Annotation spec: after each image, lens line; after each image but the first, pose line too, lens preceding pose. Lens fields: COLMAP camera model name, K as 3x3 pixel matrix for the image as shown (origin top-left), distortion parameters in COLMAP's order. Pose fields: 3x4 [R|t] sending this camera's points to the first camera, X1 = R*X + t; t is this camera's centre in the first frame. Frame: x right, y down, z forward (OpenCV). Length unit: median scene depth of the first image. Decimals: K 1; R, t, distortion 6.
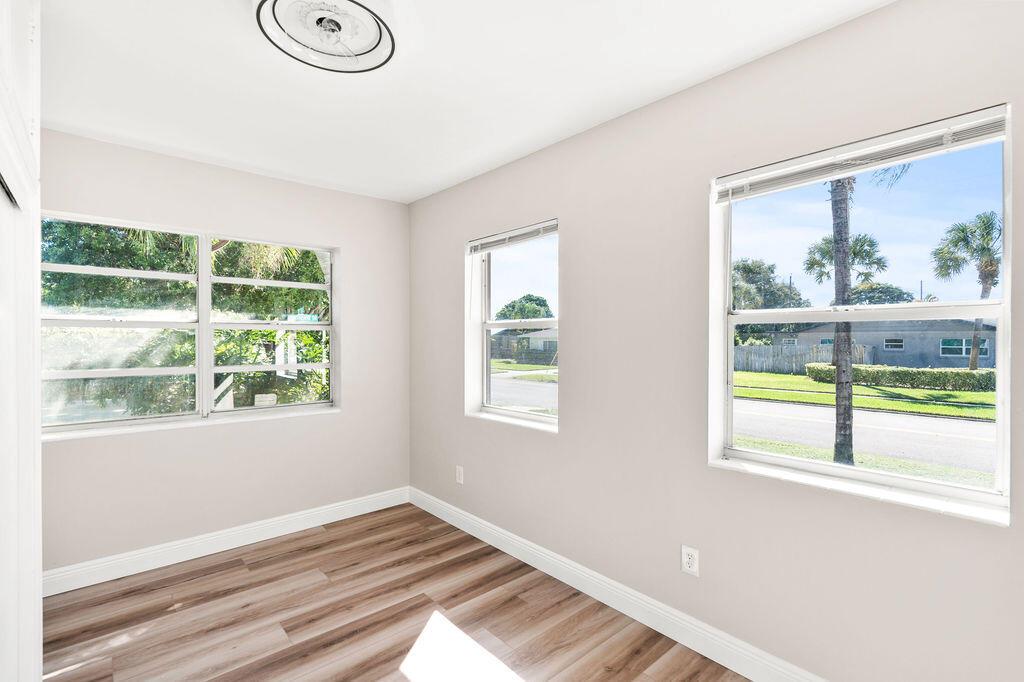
lens RADIAL K [[468.1, 0, 518.2], [0, 468.1, 339.2], [0, 0, 1]] dist [0.004490, 0.000841]
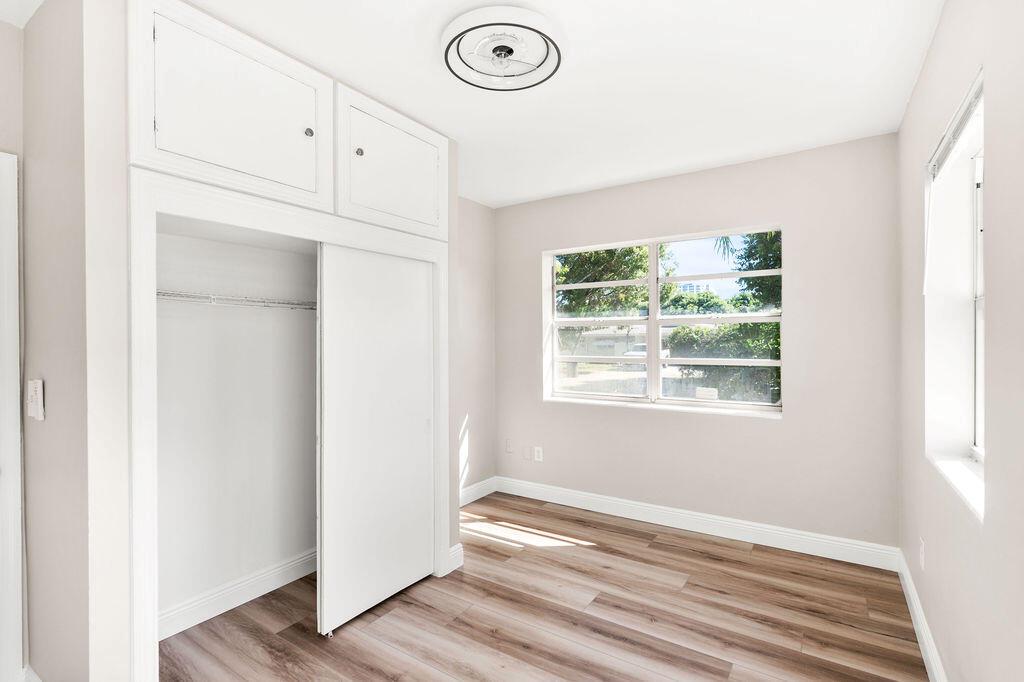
lens RADIAL K [[468.1, 0, 491.6], [0, 468.1, 324.8], [0, 0, 1]] dist [0.004490, 0.000841]
pose [[0.257030, -0.033105, -0.965836, 0.404671], [0.013003, 0.999441, -0.030796, 0.011980], [0.966316, -0.004643, 0.257317, 0.388342]]
